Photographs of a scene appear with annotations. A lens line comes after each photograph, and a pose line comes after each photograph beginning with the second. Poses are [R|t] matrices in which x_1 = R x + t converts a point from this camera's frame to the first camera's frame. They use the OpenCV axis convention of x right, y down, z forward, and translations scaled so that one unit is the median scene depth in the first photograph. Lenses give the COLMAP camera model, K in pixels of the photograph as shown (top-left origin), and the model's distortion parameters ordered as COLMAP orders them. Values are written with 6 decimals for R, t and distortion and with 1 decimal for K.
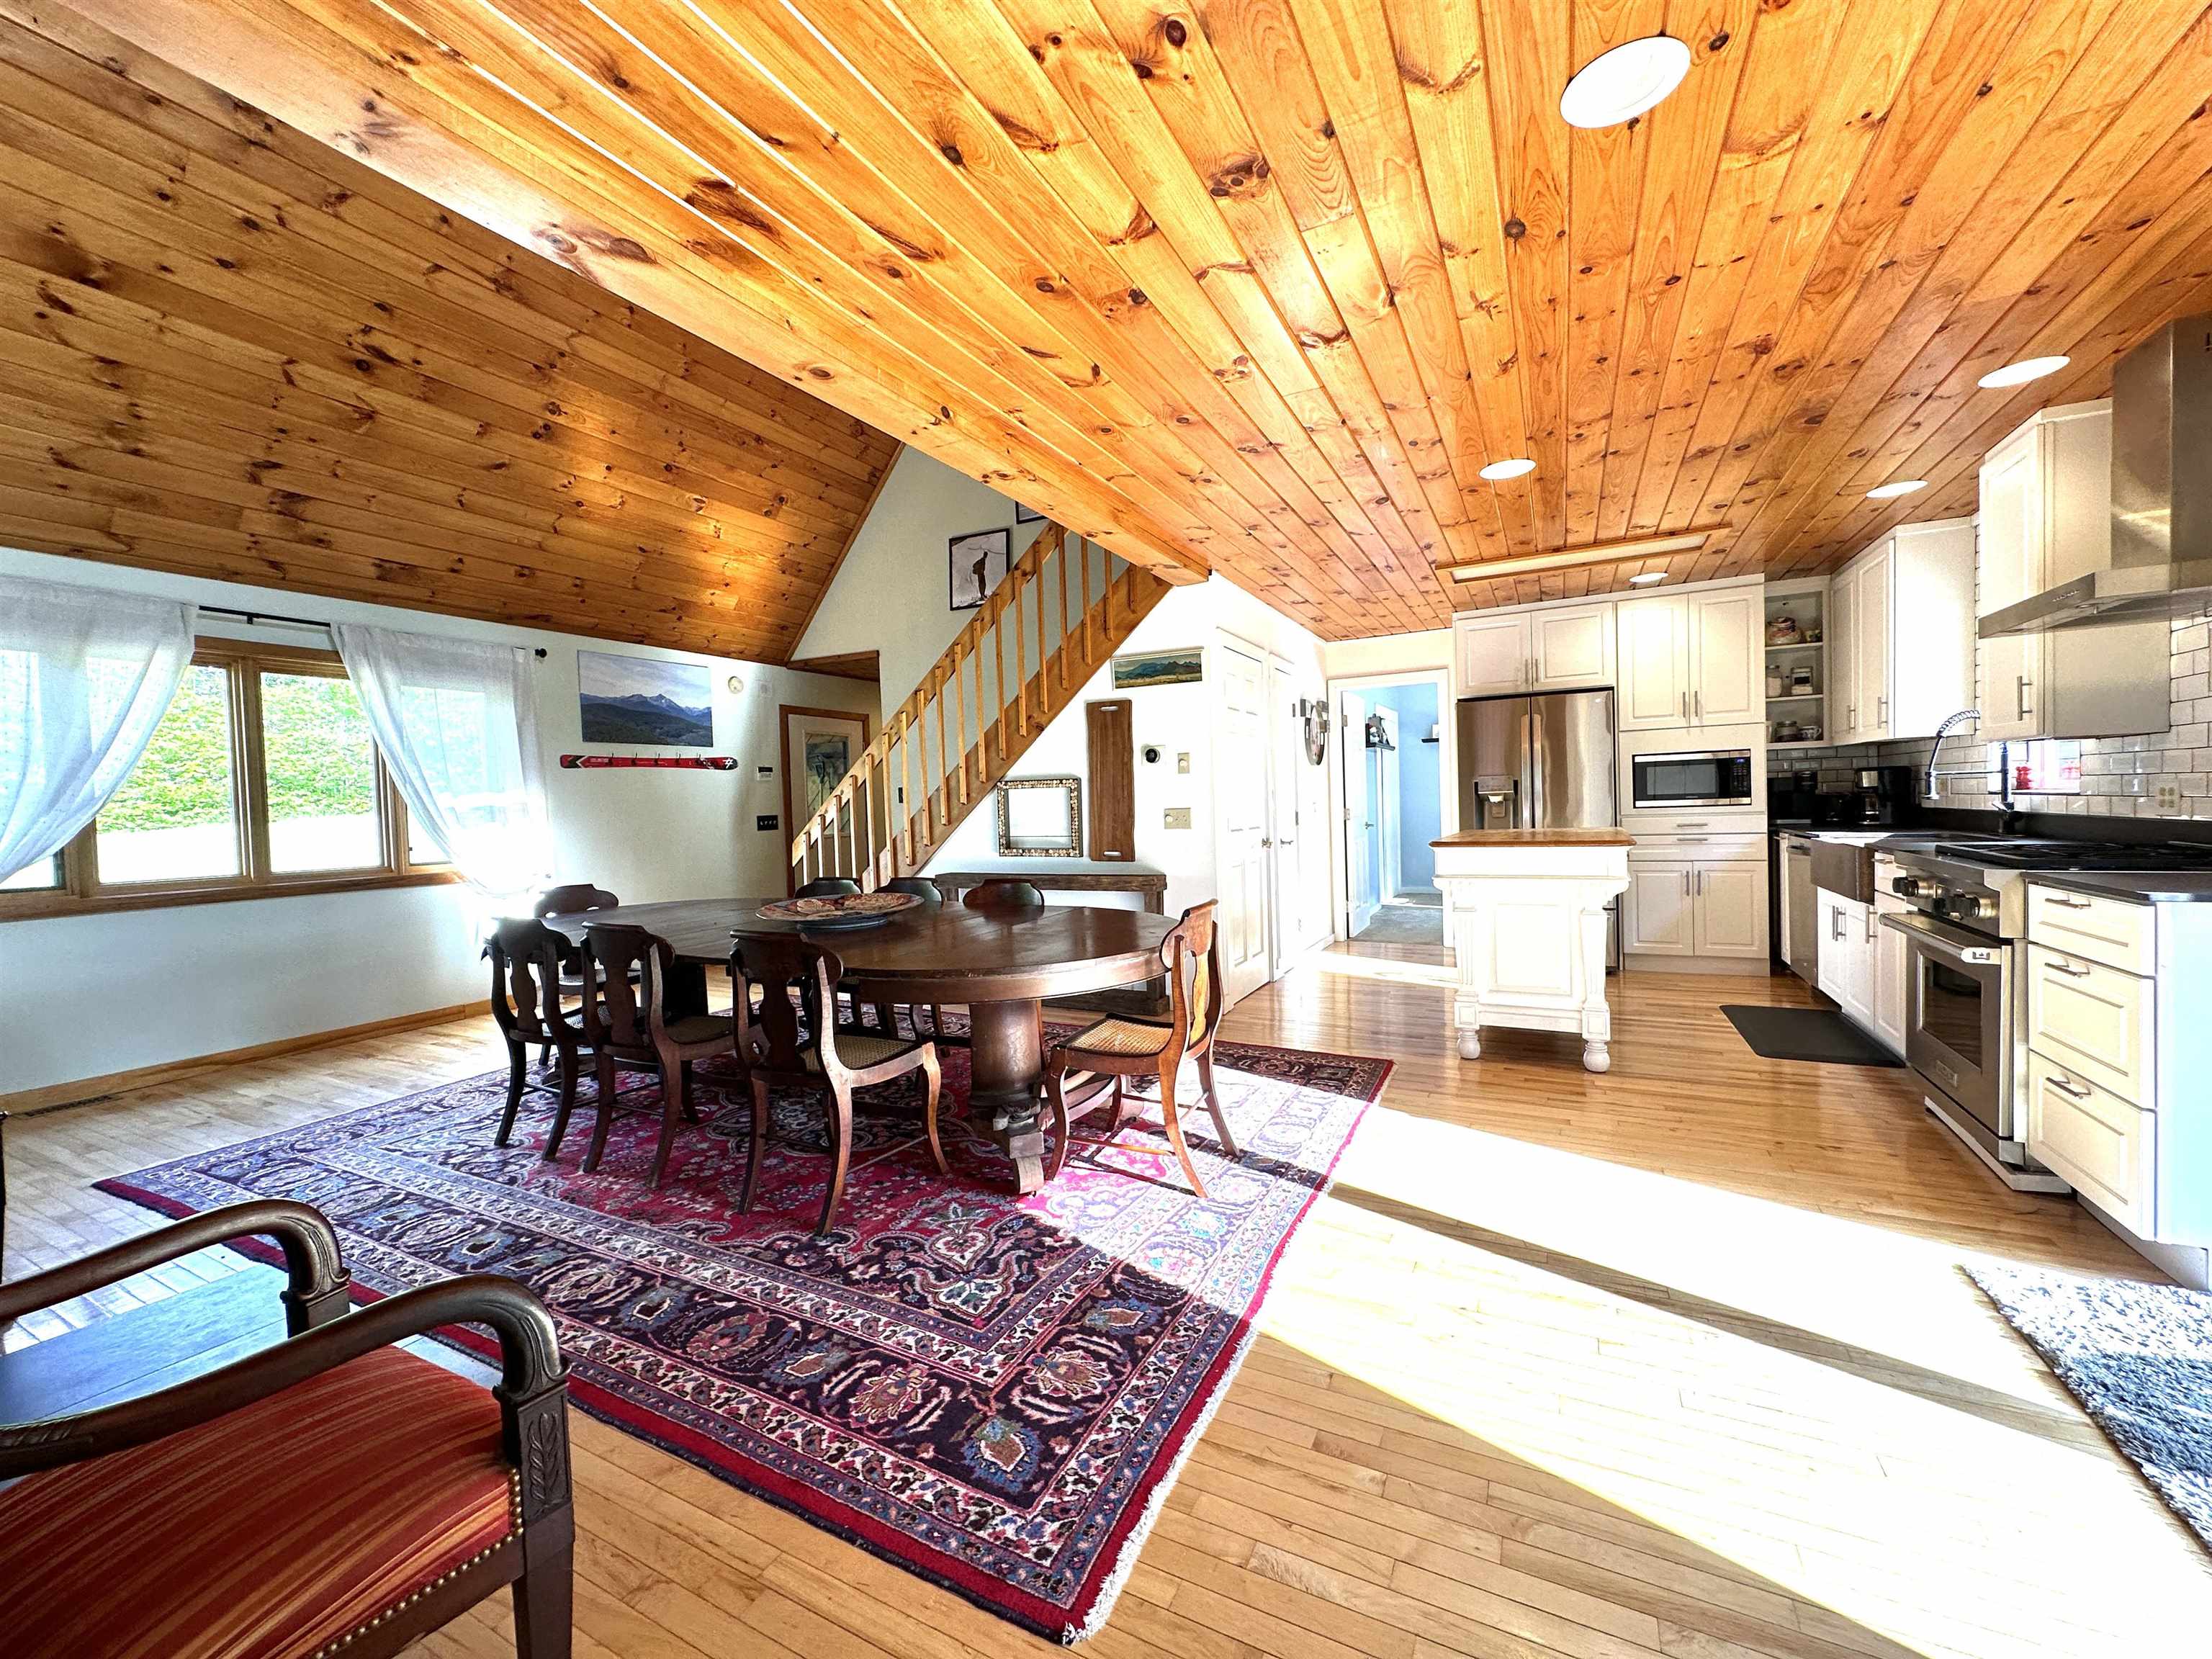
lens RADIAL K [[880.2, 0, 1106.0], [0, 880.2, 829.5], [0, 0, 1]] dist [-0.000075, 0.000063]
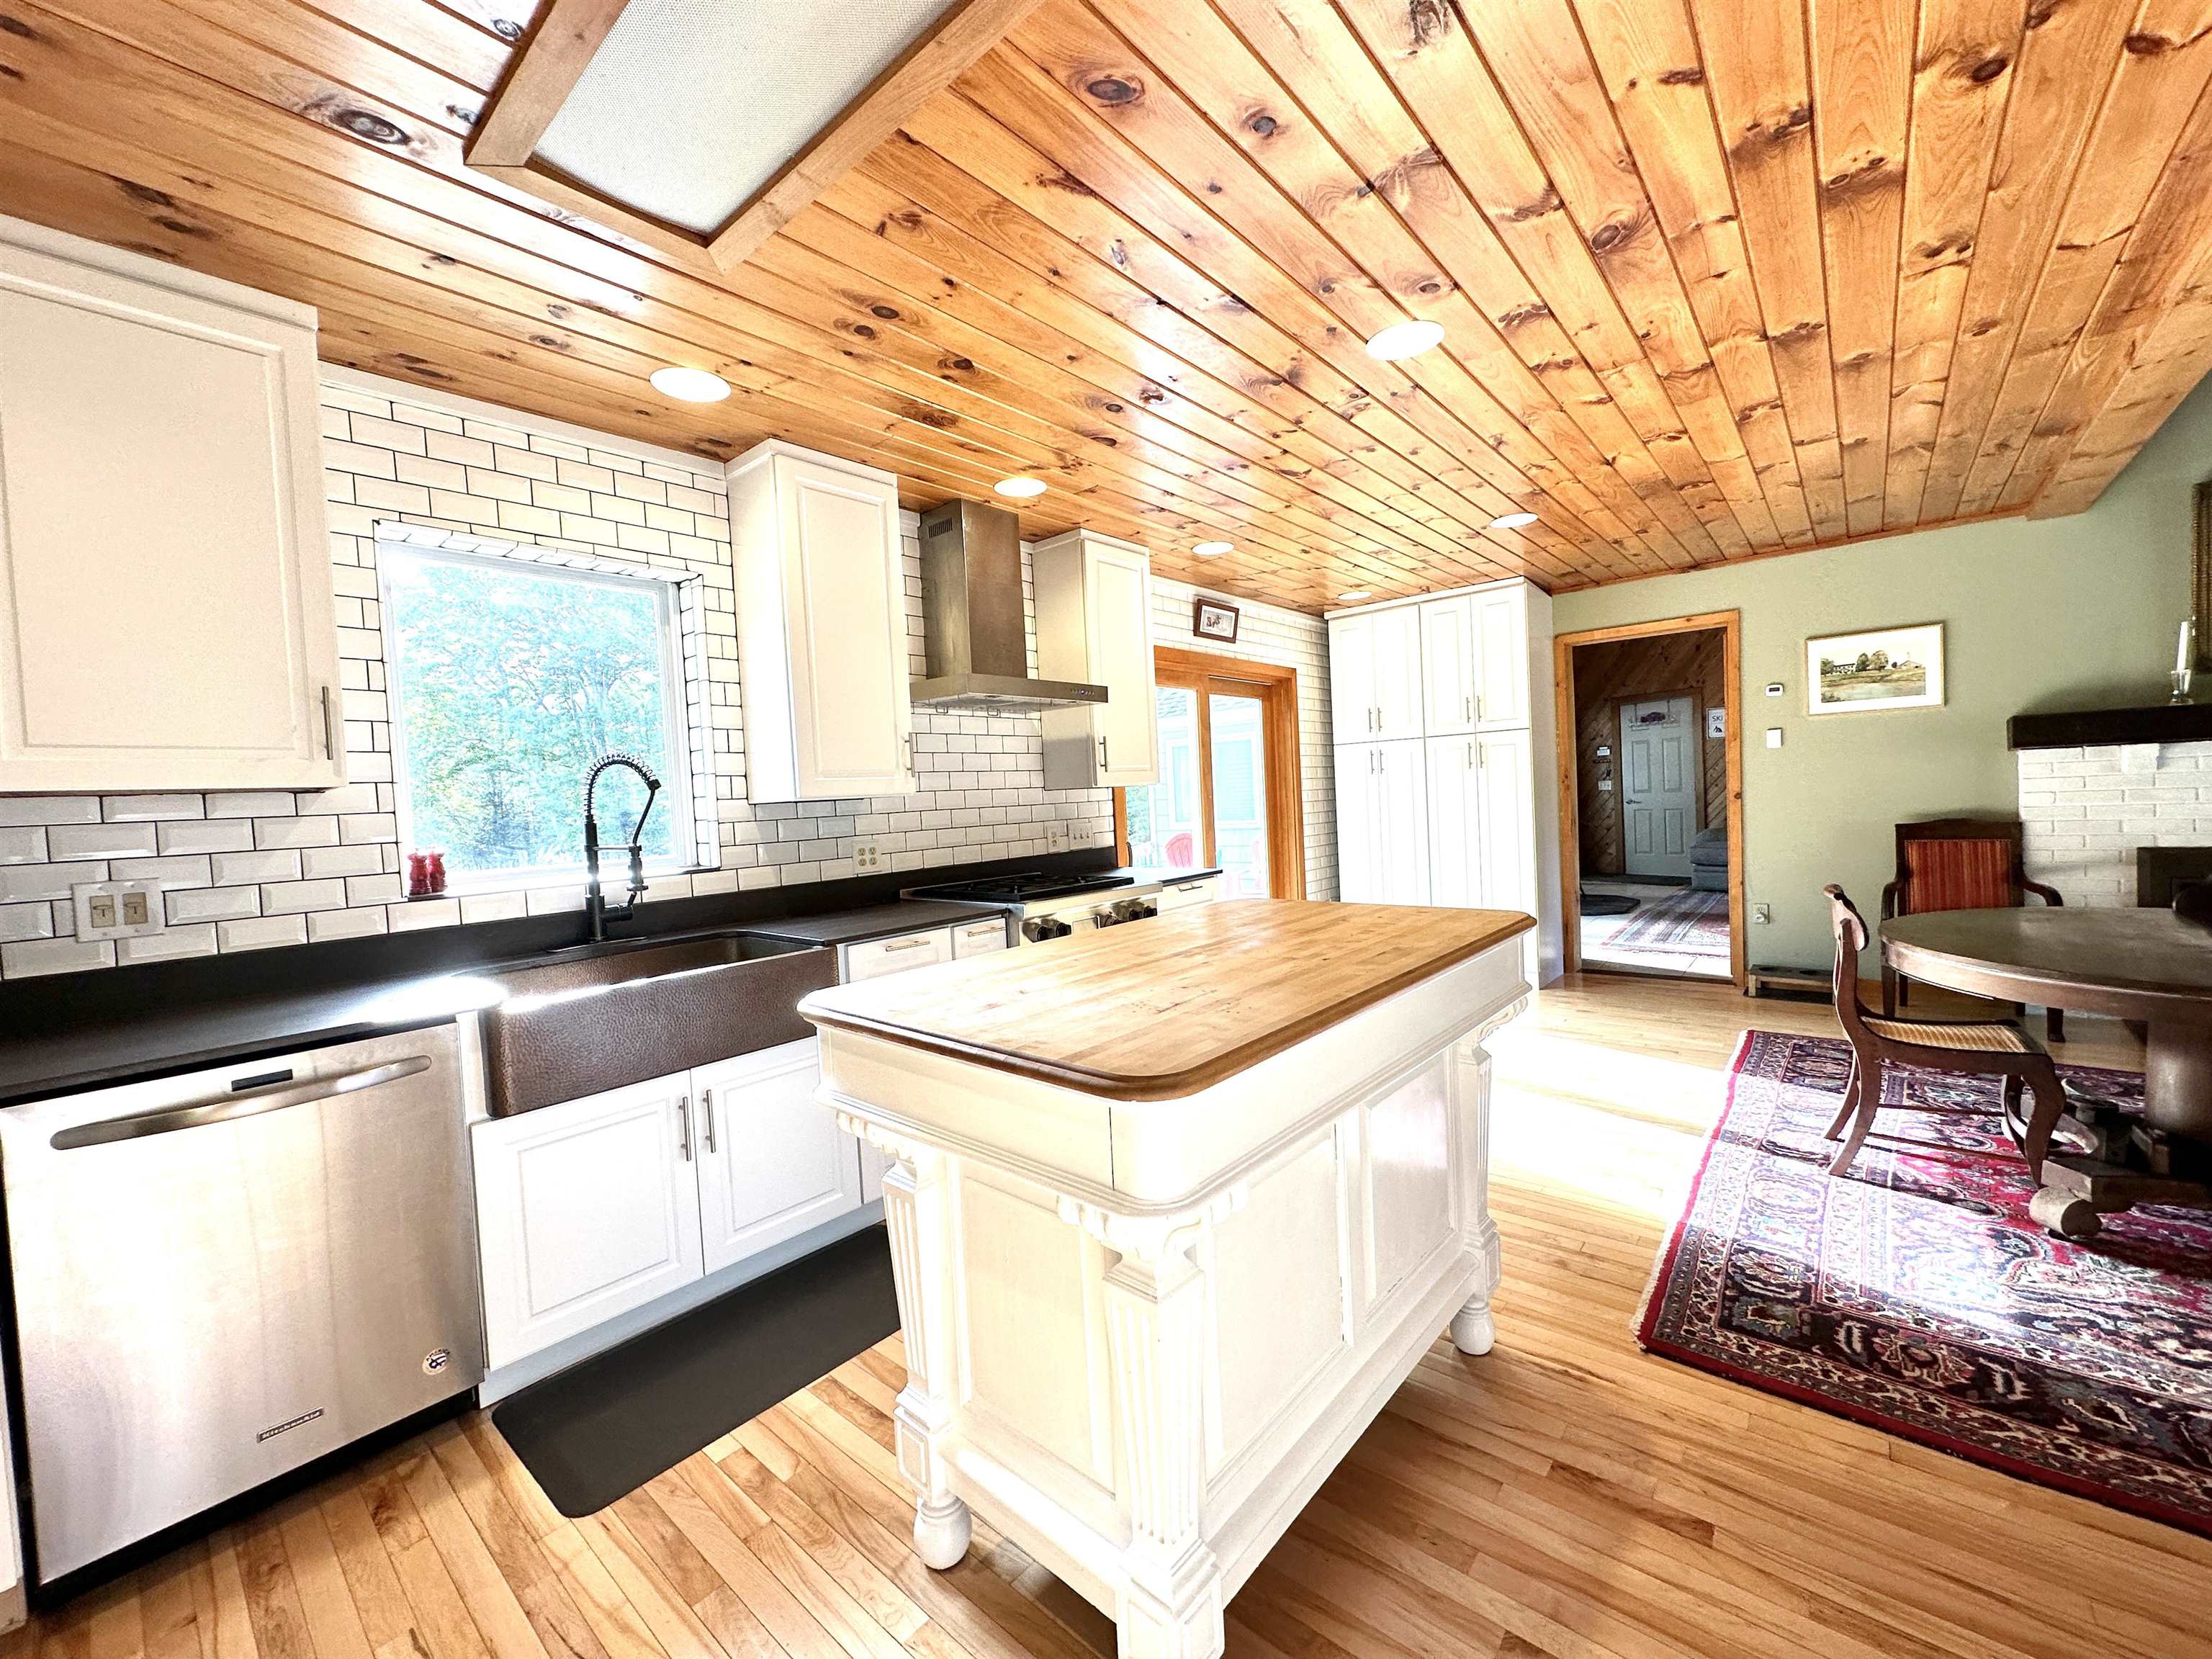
lens RADIAL K [[880.2, 0, 1106.0], [0, 880.2, 829.5], [0, 0, 1]] dist [-0.000075, 0.000063]
pose [[-0.970693, 0.072113, 0.229247, 0.552872], [0.091004, 0.993177, 0.072916, -0.107406], [-0.222424, 0.091641, -0.970633, 1.735186]]
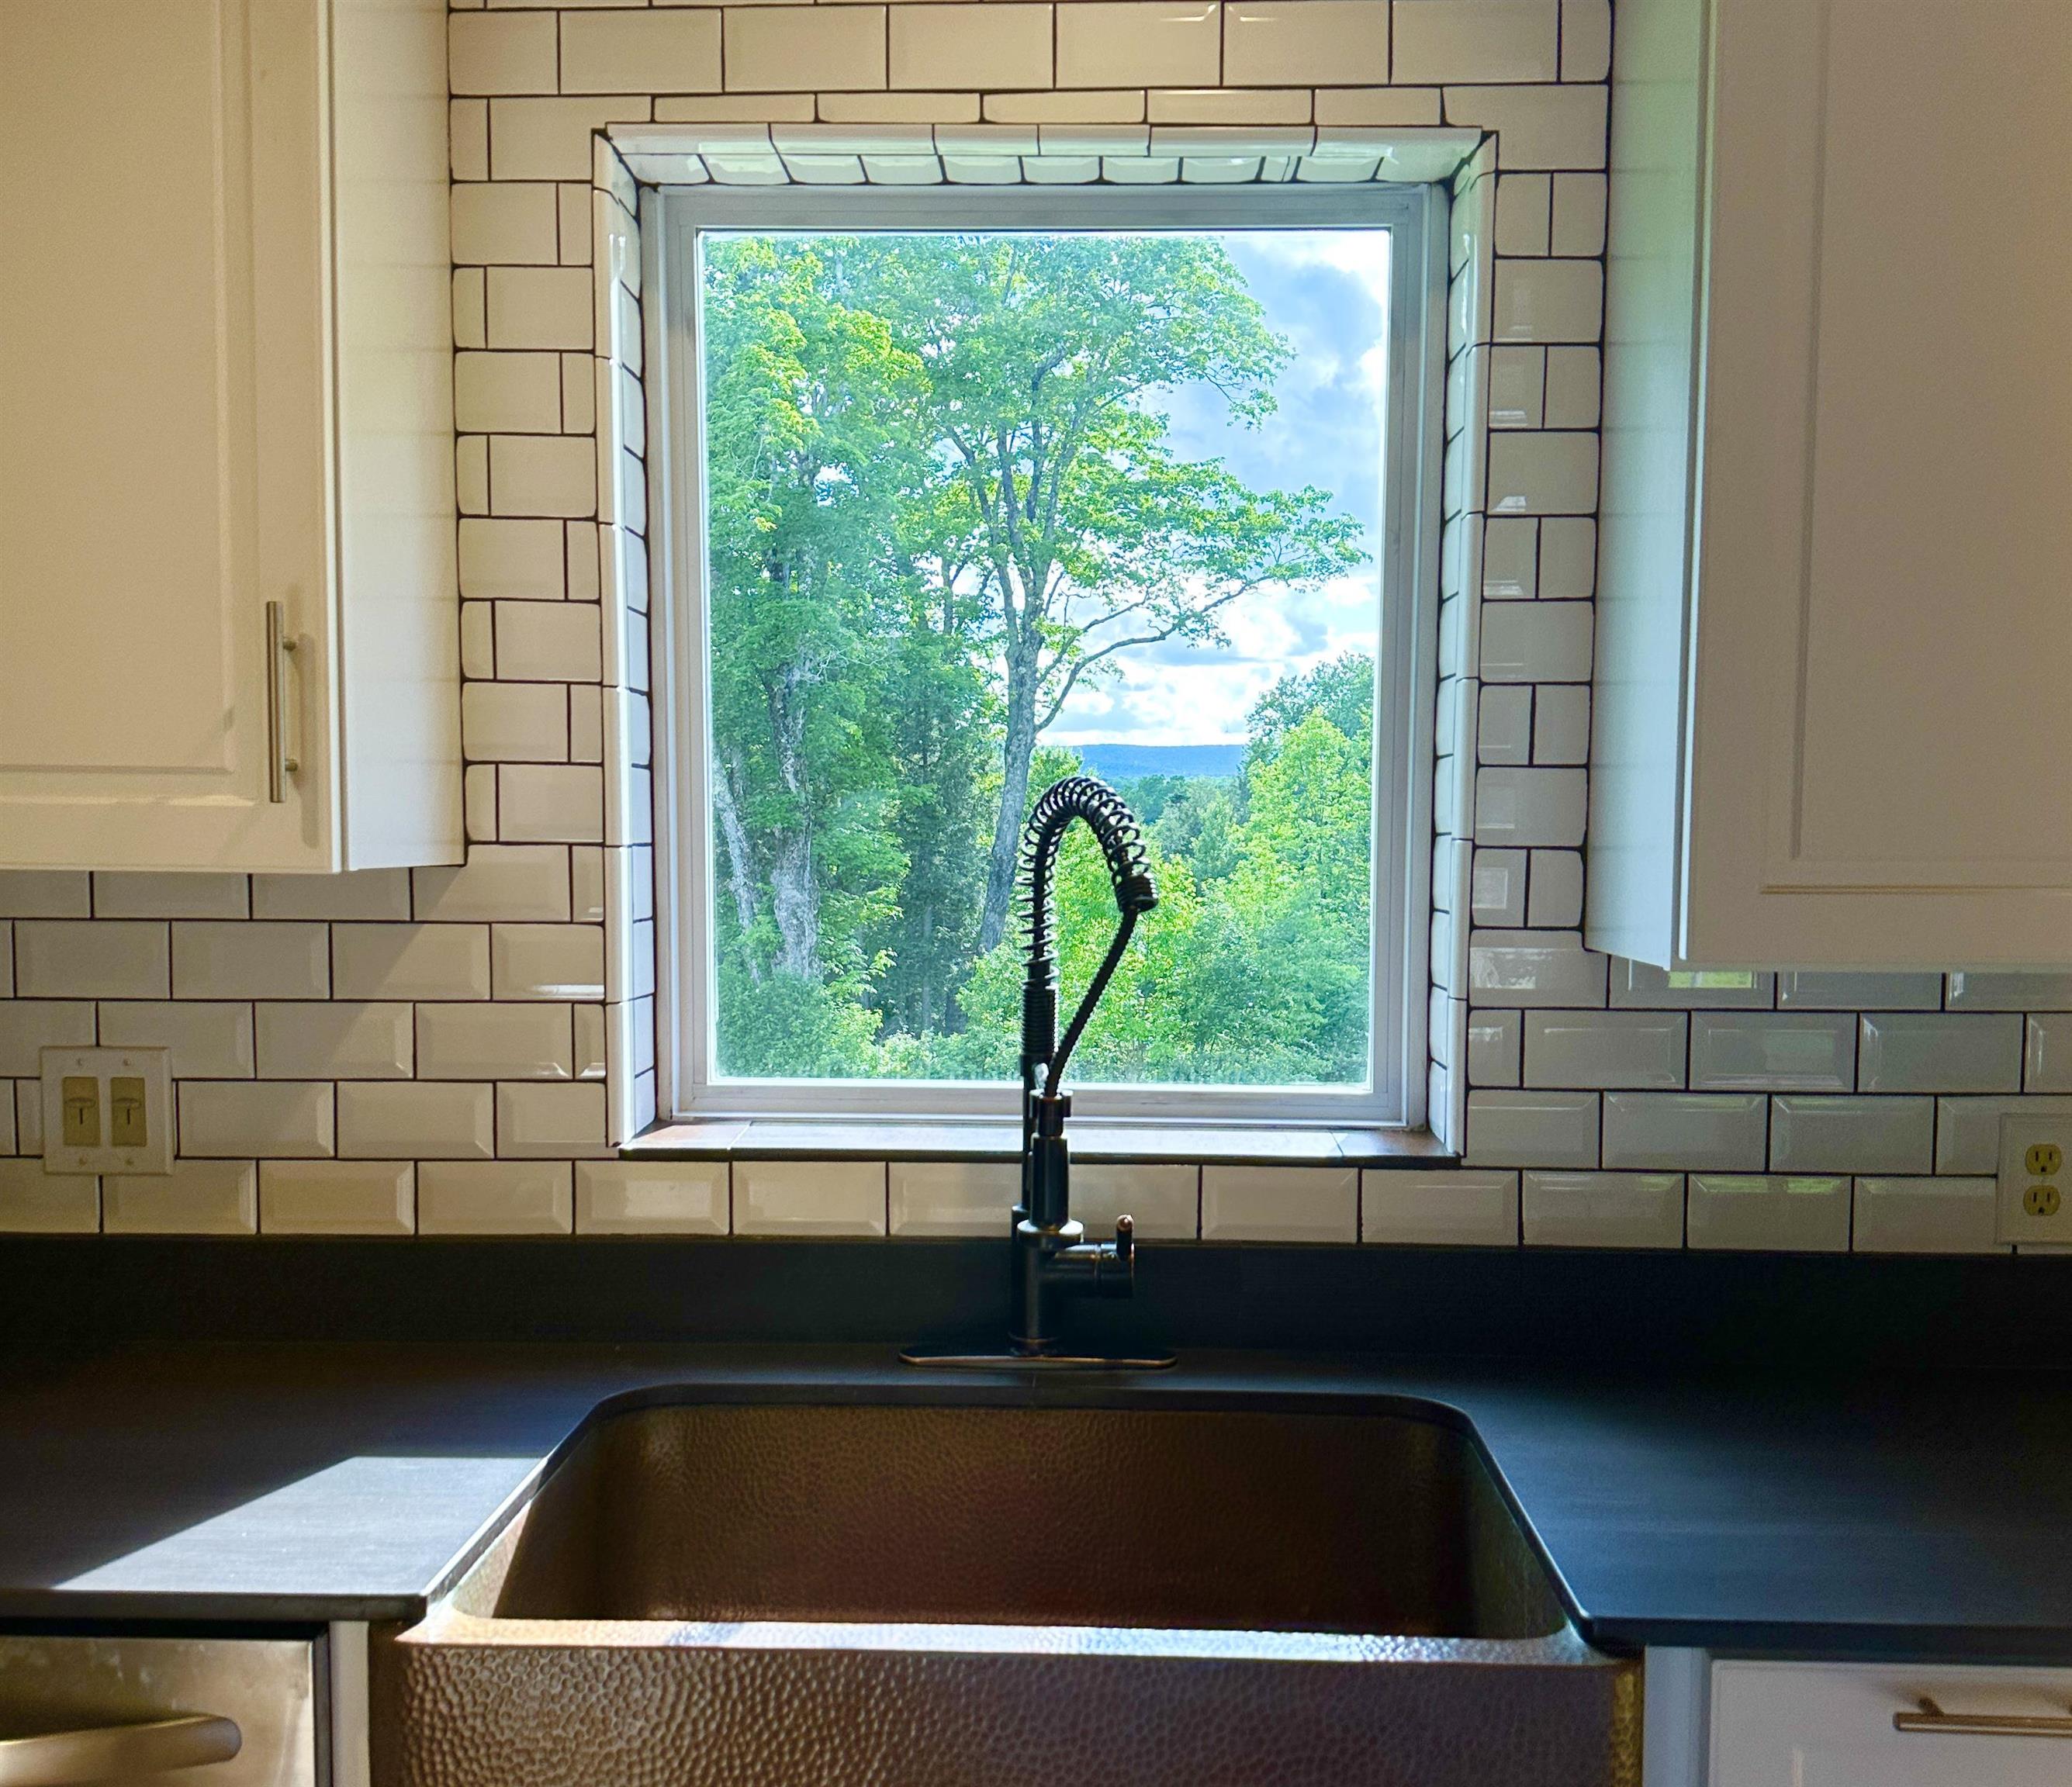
lens RADIAL K [[2006.5, 0, 1039.6], [0, 2006.5, 972.3], [0, 0, 1]] dist [0.072424, 0.000498]
pose [[-0.434944, -0.039585, 0.899587, 0.651304], [0.046571, 0.996707, 0.066375, -0.138792], [-0.899253, 0.070764, -0.431668, 1.349228]]
